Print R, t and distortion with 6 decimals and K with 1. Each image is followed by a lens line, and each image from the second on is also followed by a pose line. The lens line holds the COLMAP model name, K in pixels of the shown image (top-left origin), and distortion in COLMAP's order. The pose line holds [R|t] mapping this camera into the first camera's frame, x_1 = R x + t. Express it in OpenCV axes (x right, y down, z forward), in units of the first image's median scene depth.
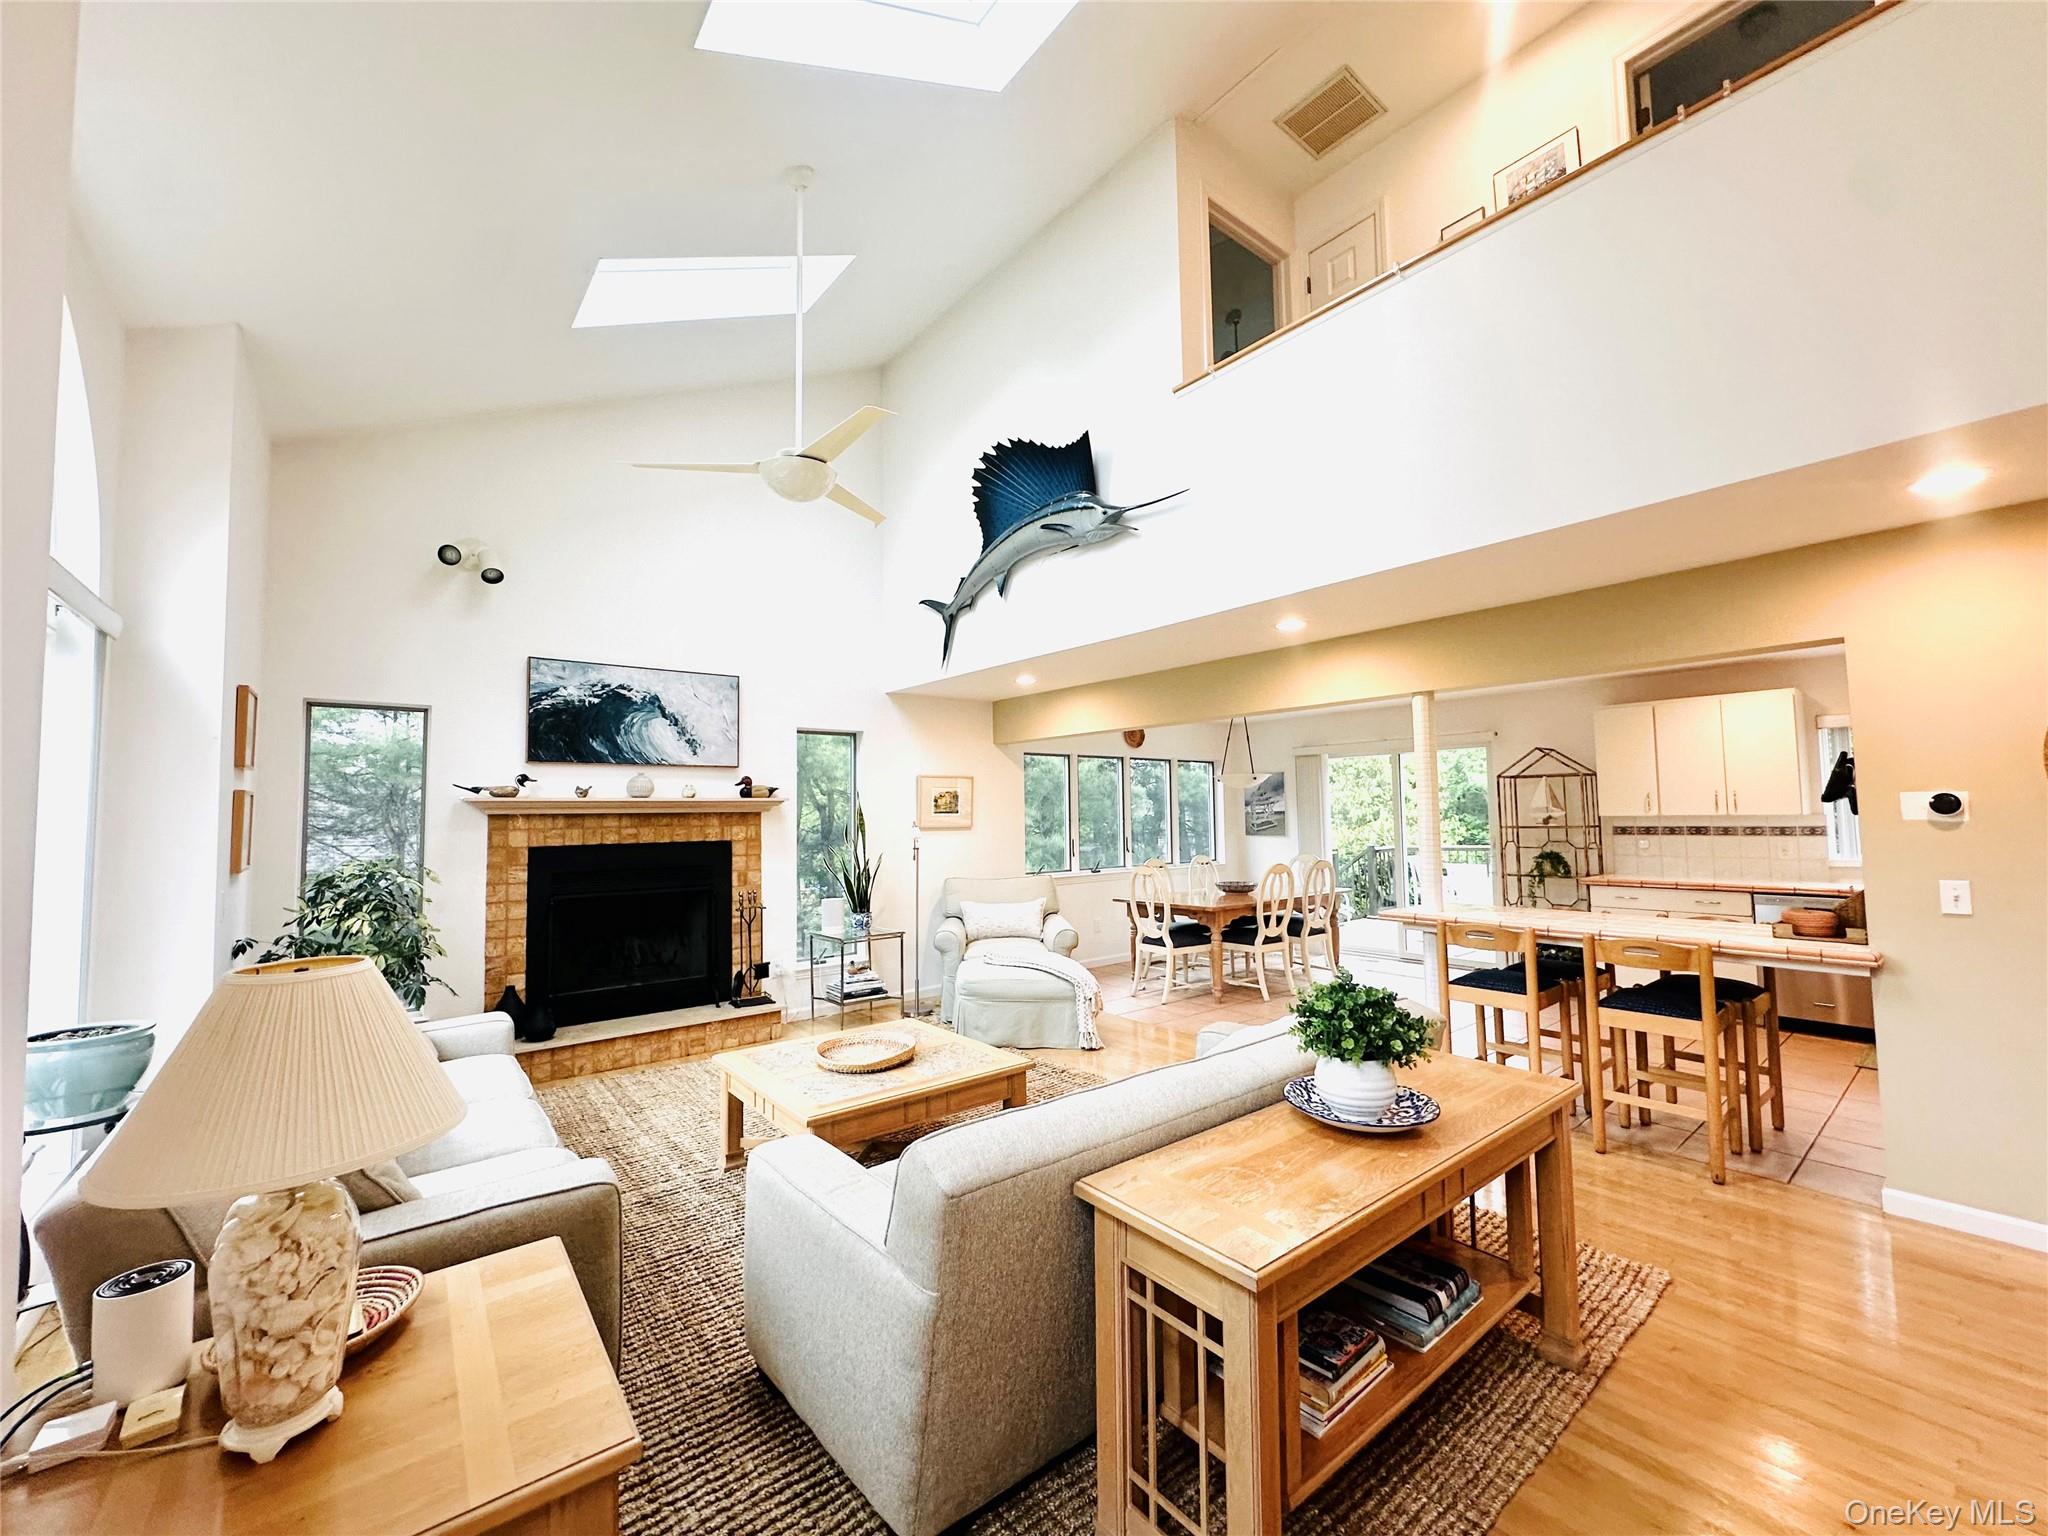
lens RADIAL K [[822.3, 0, 1029.0], [0, 822.3, 769.9], [0, 0, 1]] dist [-0.002479, -0.000497]
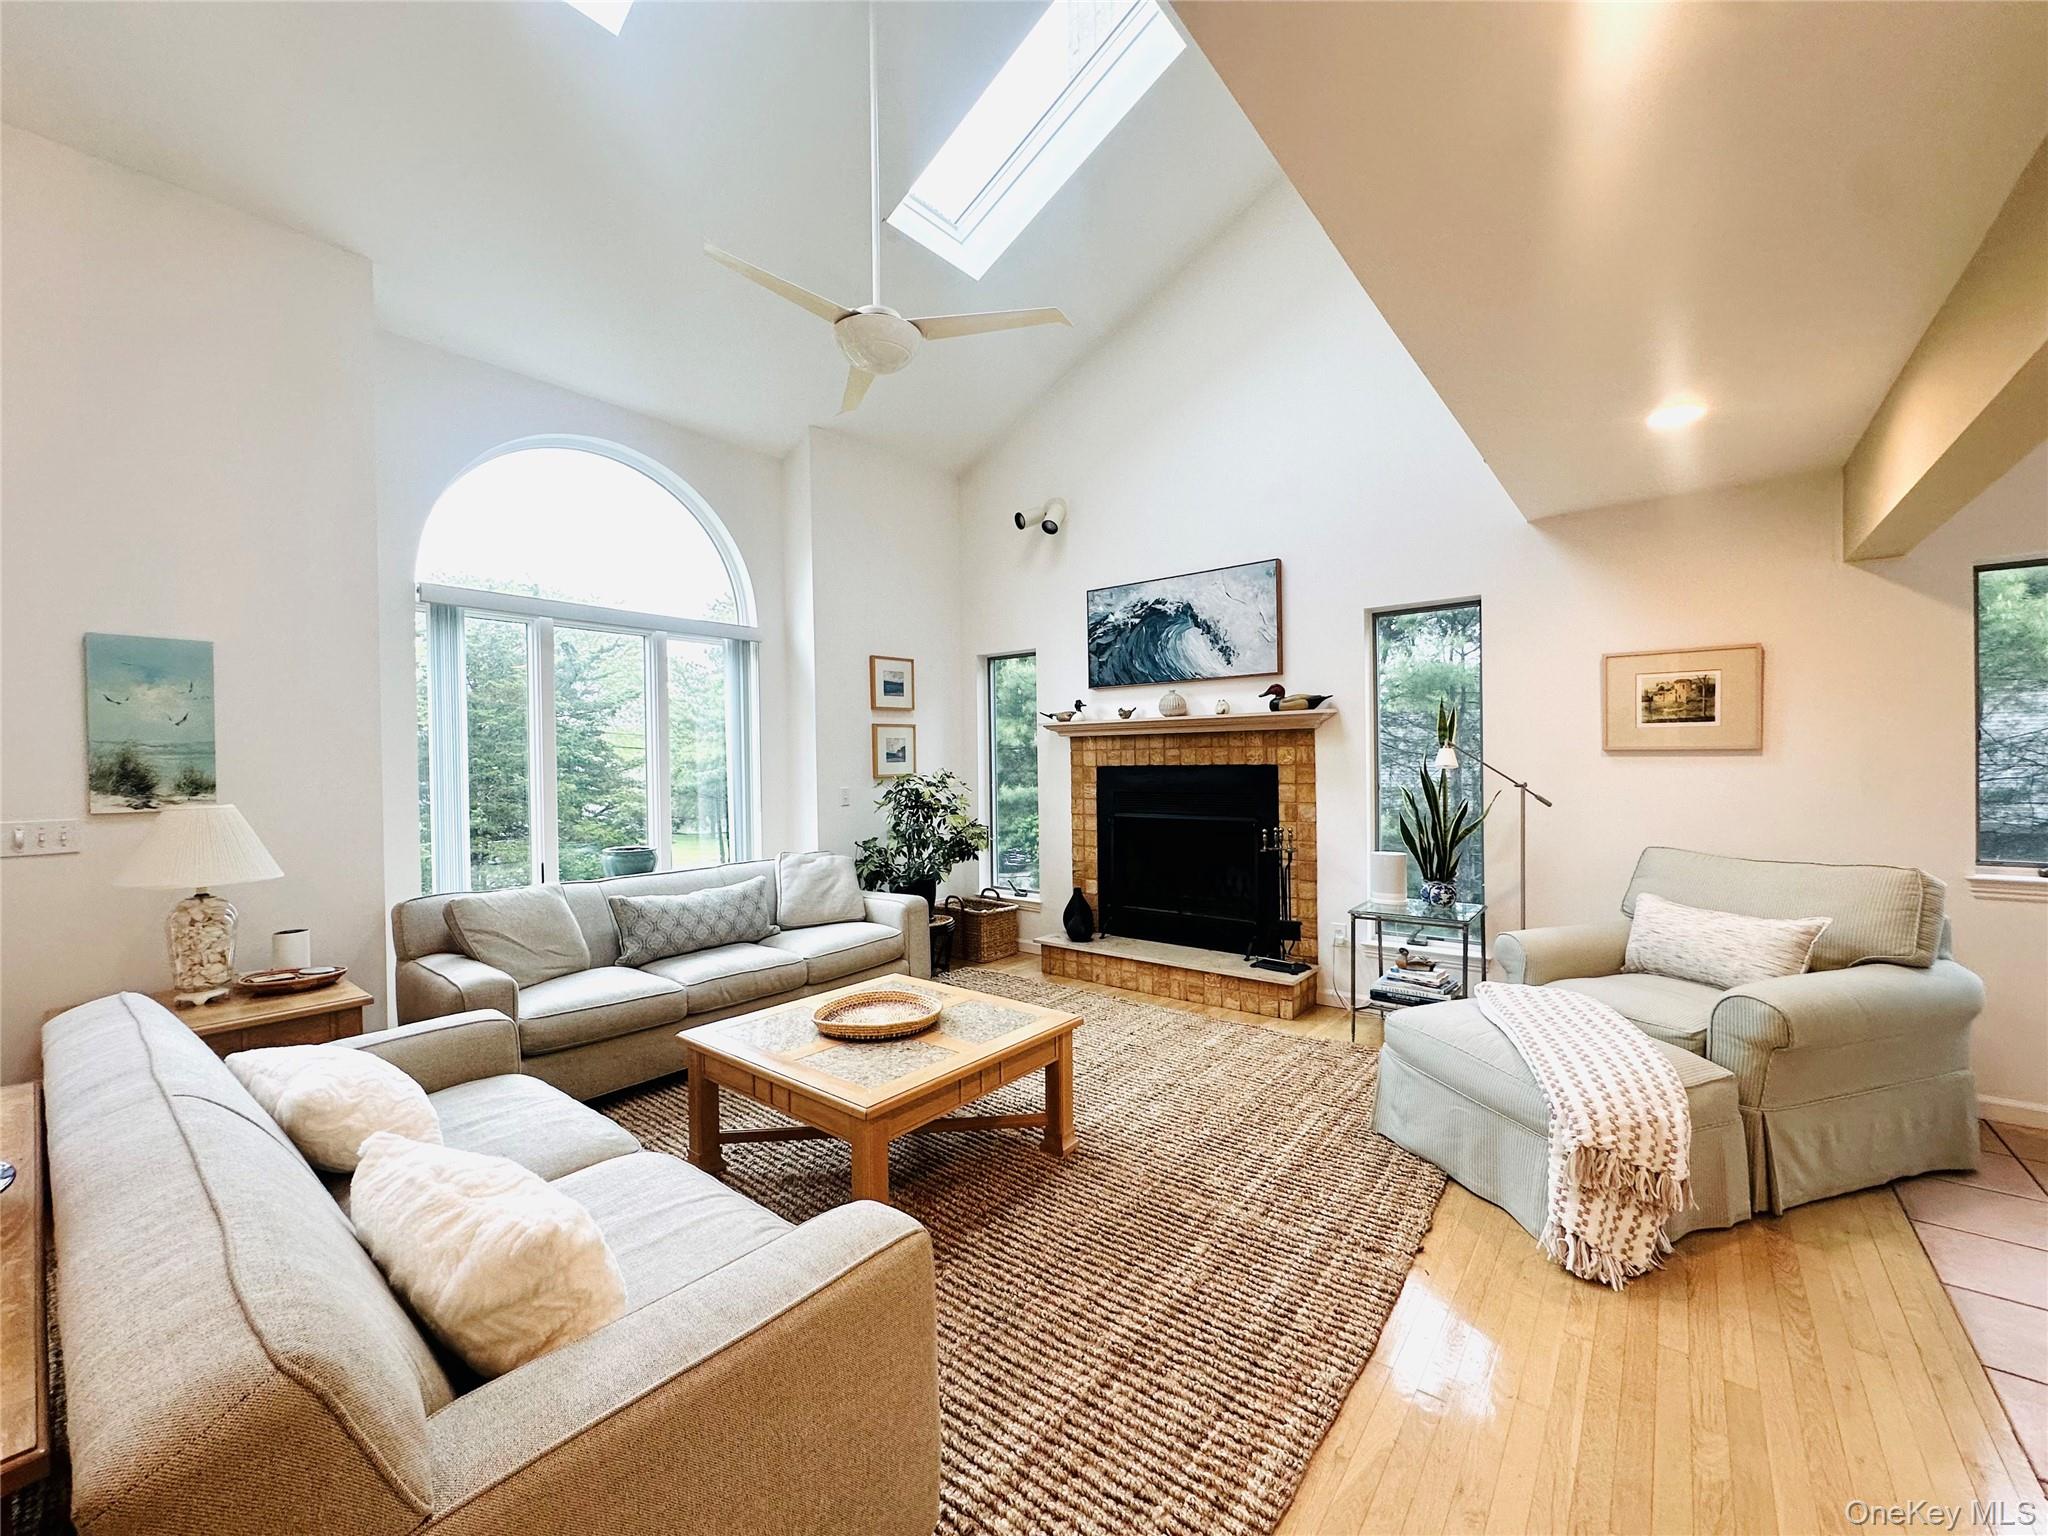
lens RADIAL K [[822.3, 0, 1016.1], [0, 822.3, 766.3], [0, 0, 1]] dist [-0.002479, -0.000497]
pose [[0.210496, 0.021292, -0.977363, 0.409644], [0.064562, 0.997277, 0.035631, 0.045376], [0.975461, -0.070601, 0.208548, 0.627554]]
